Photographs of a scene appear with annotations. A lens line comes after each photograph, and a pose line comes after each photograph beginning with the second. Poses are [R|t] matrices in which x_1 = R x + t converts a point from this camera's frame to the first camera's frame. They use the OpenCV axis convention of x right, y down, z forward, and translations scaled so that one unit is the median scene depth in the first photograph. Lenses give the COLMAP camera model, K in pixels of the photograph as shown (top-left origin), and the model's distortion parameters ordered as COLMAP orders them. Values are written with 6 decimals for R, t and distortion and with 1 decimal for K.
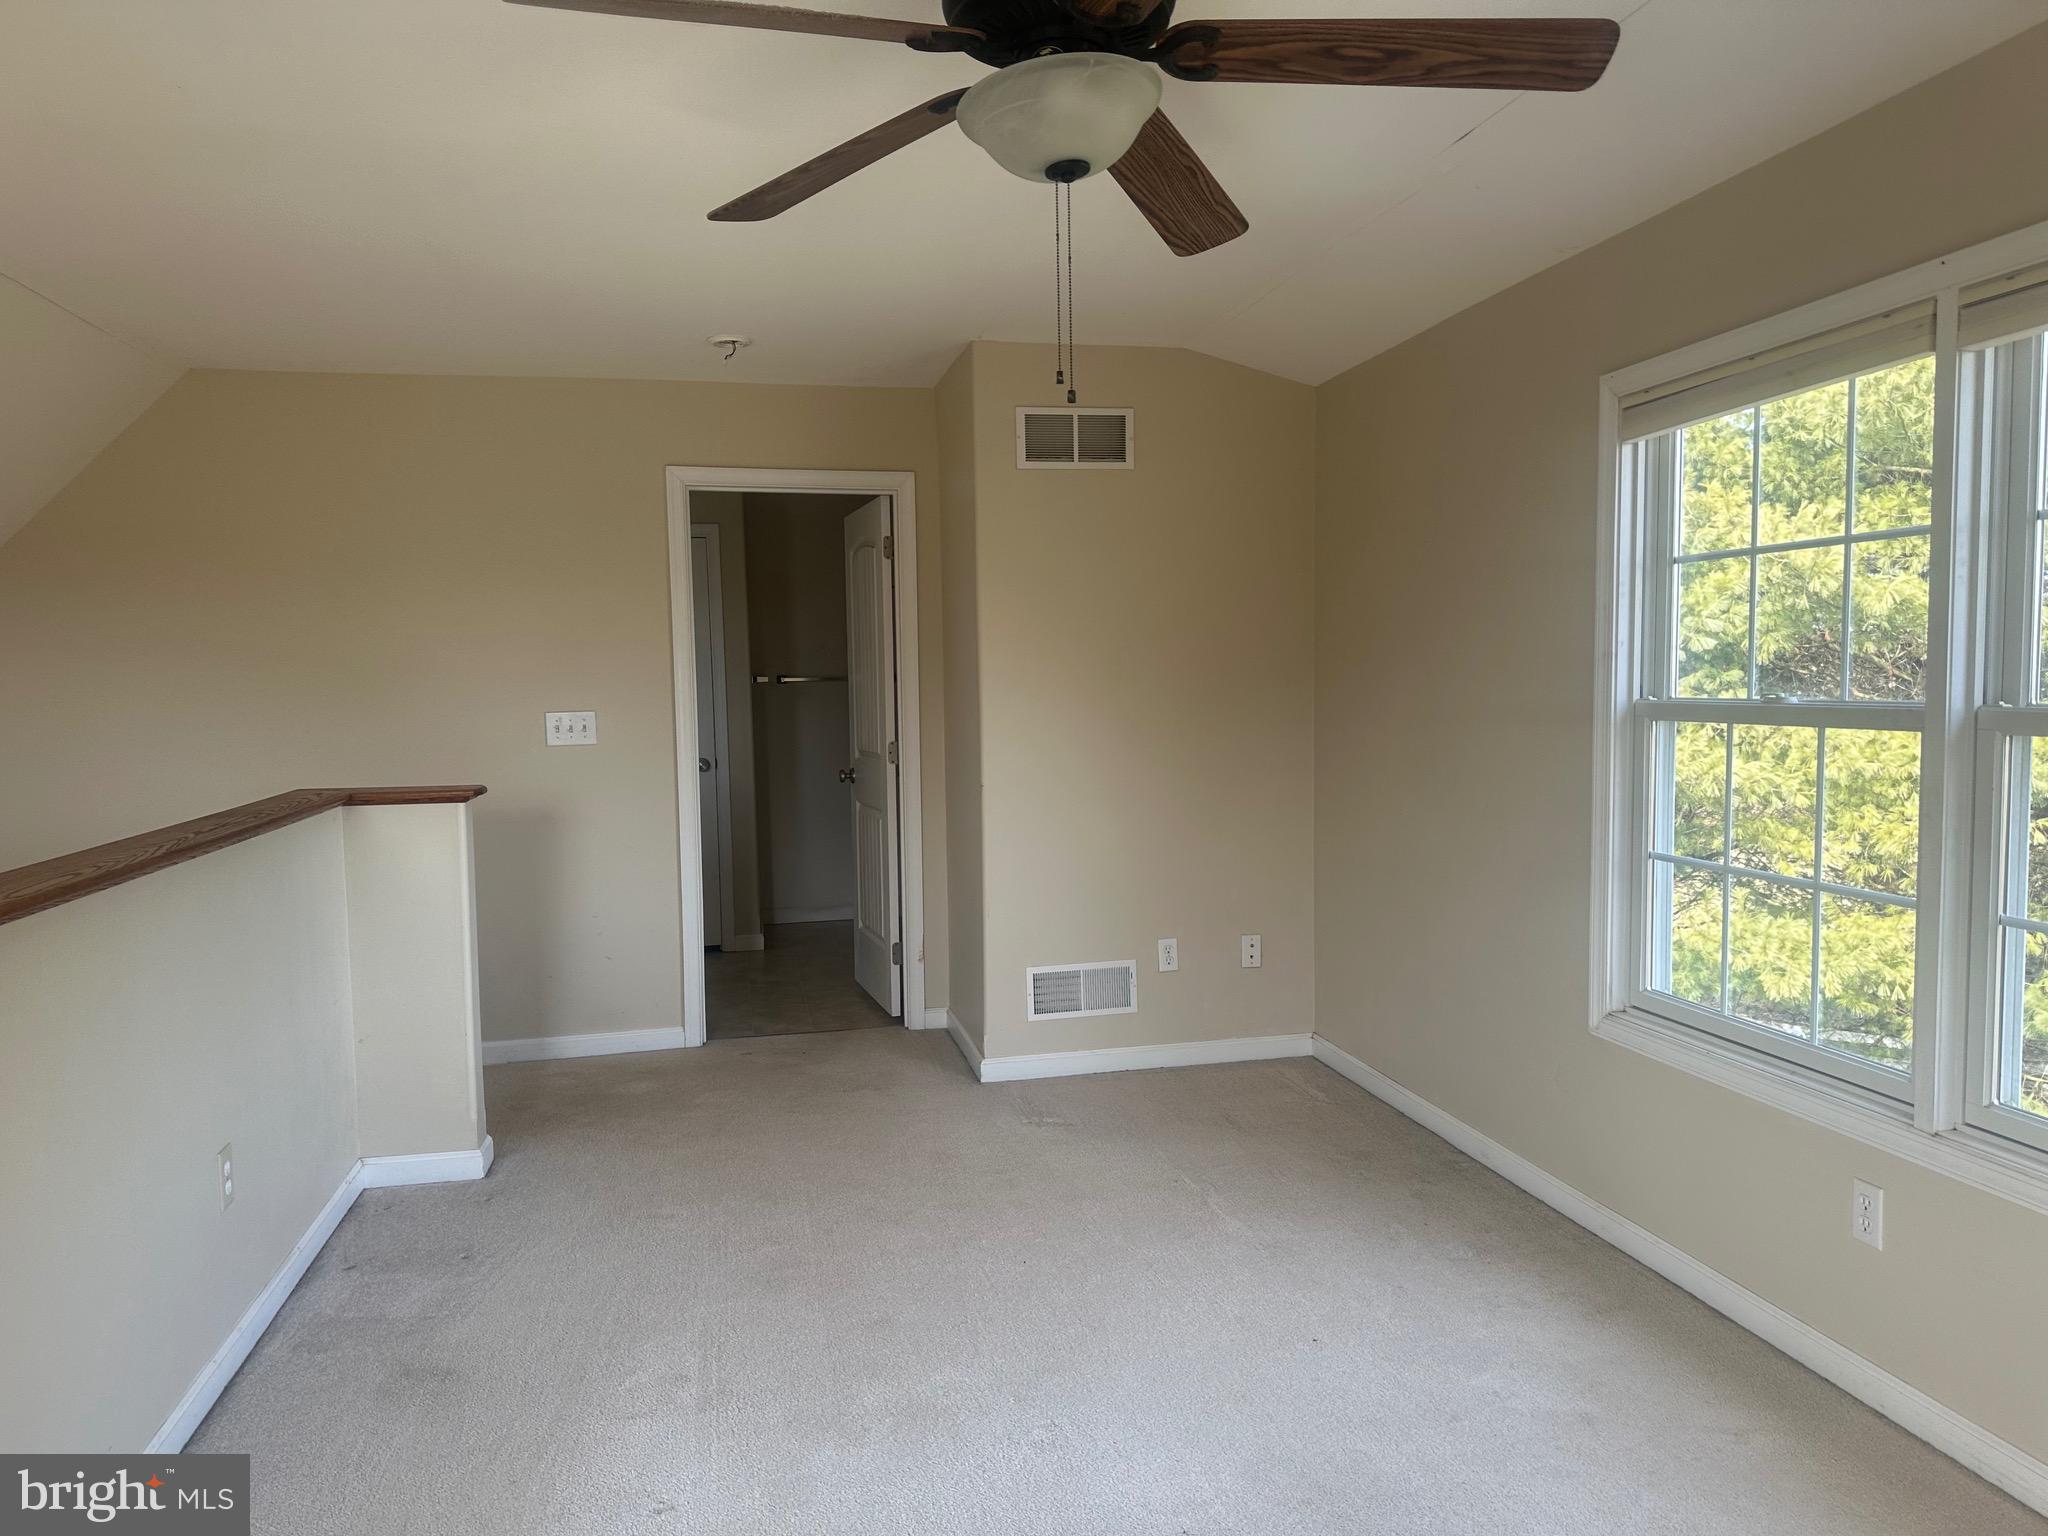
lens RADIAL K [[1445.9, 0, 1033.2], [0, 1445.9, 777.7], [0, 0, 1]] dist [0.121533, -0.180396]
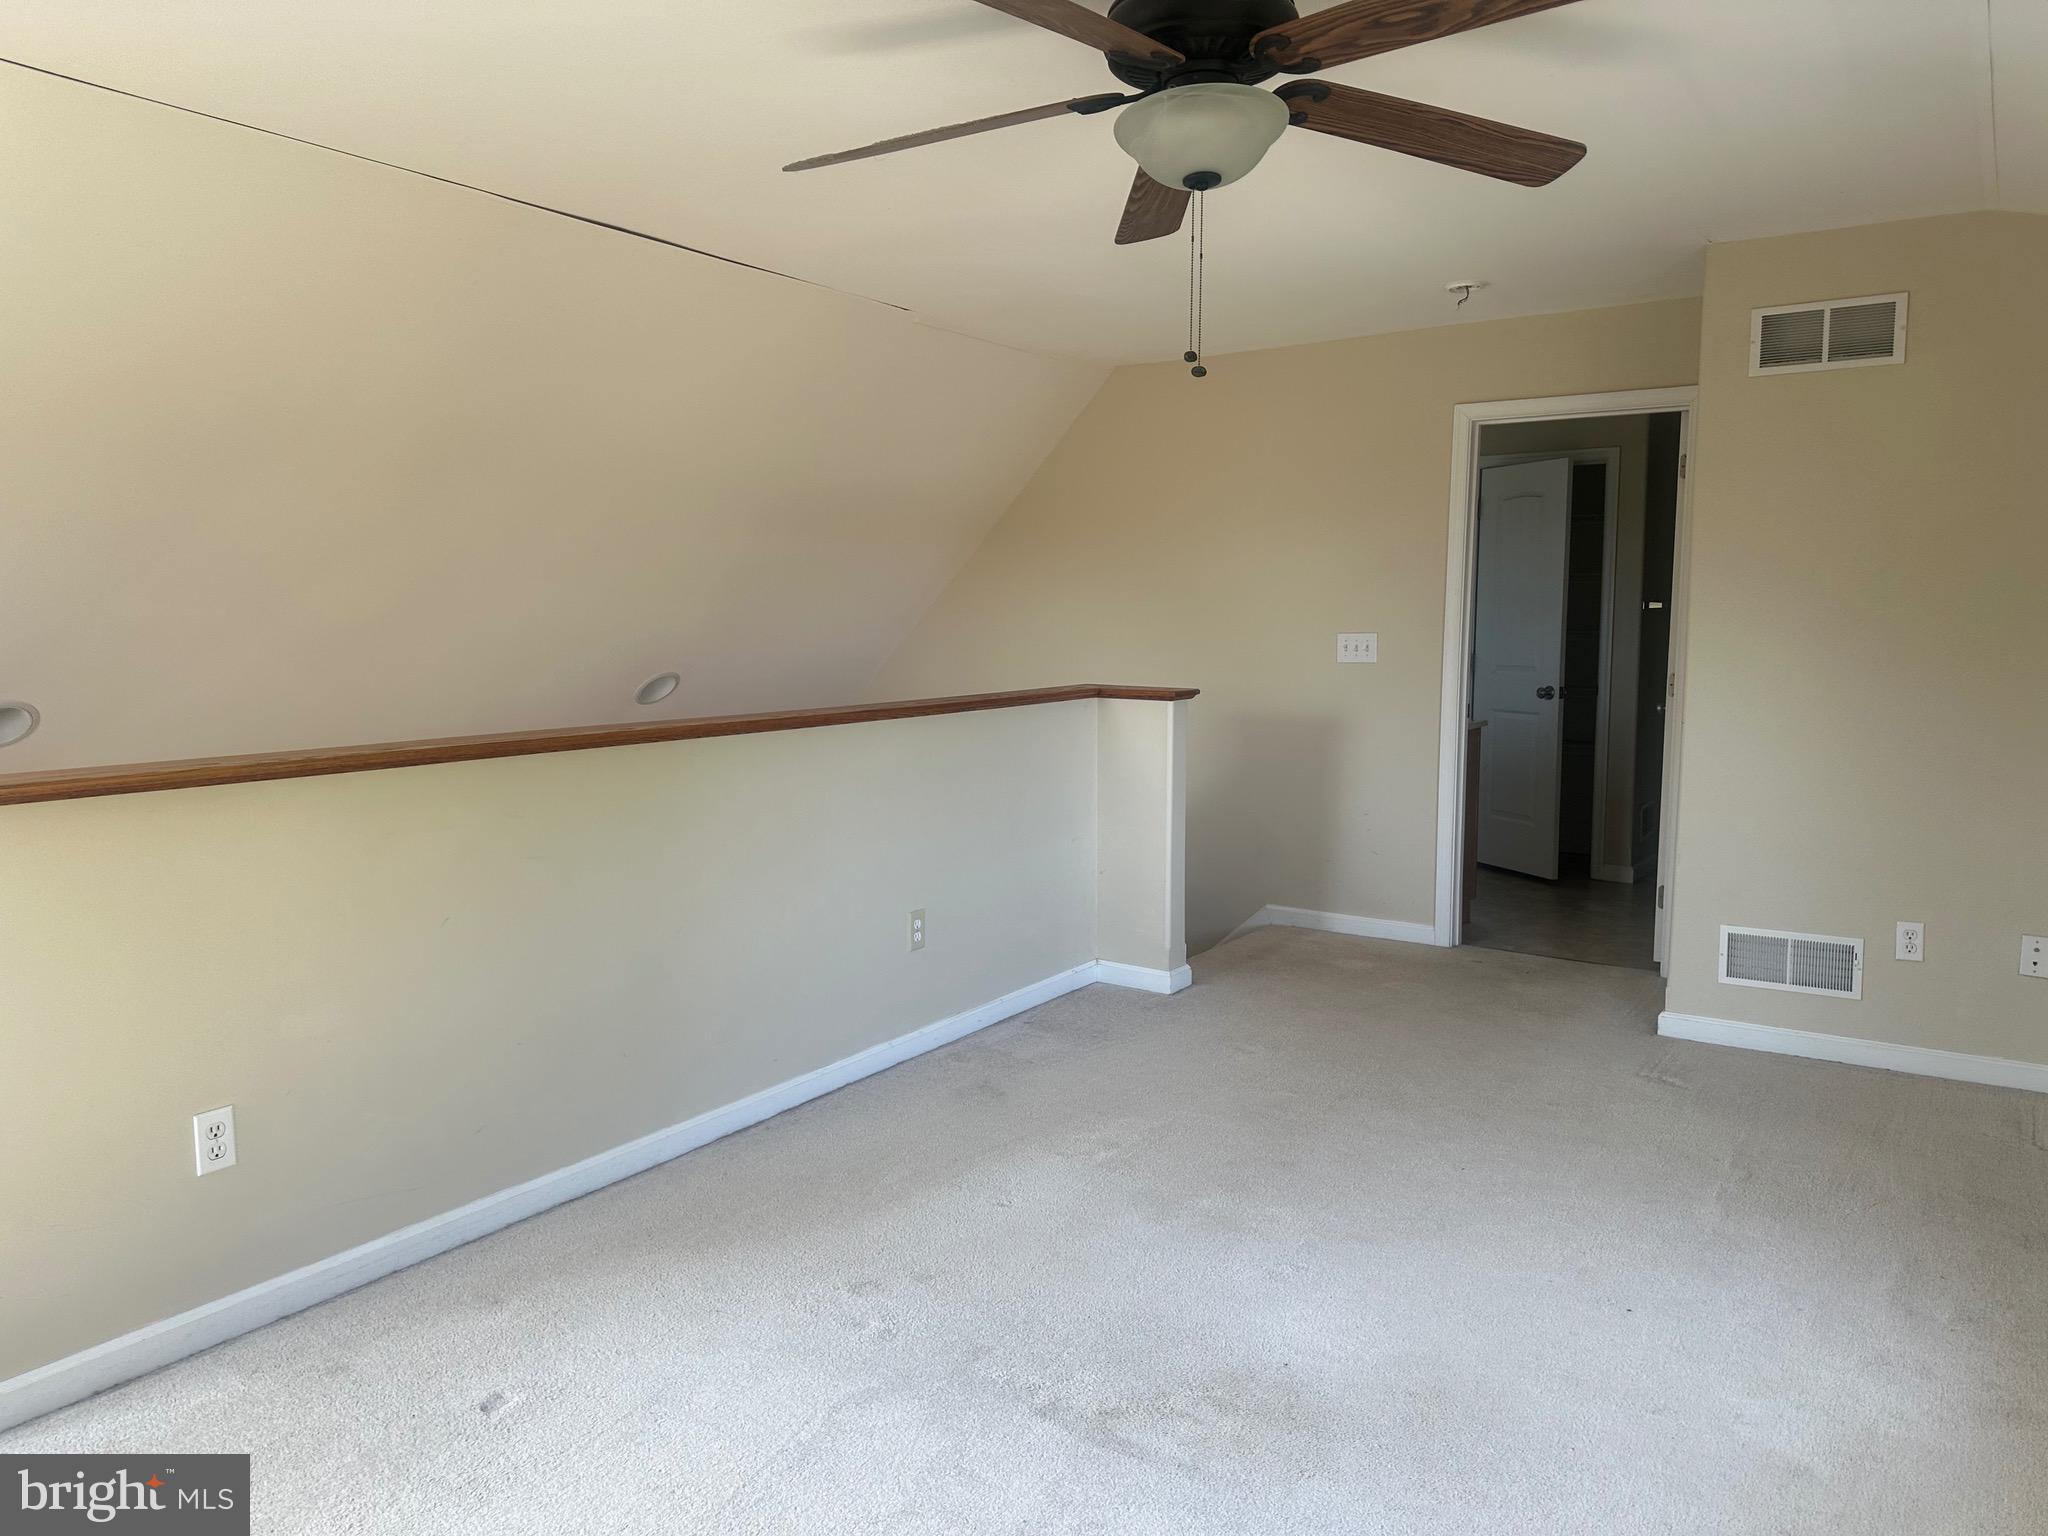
lens RADIAL K [[1447.4, 0, 1024.0], [0, 1447.4, 768.0], [0, 0, 1]] dist [0.129835, -0.194884]
pose [[0.673810, 0.098845, -0.732264, 0.373619], [-0.064255, 0.995096, 0.075198, -0.009766], [0.736106, -0.003618, 0.676857, 0.040414]]
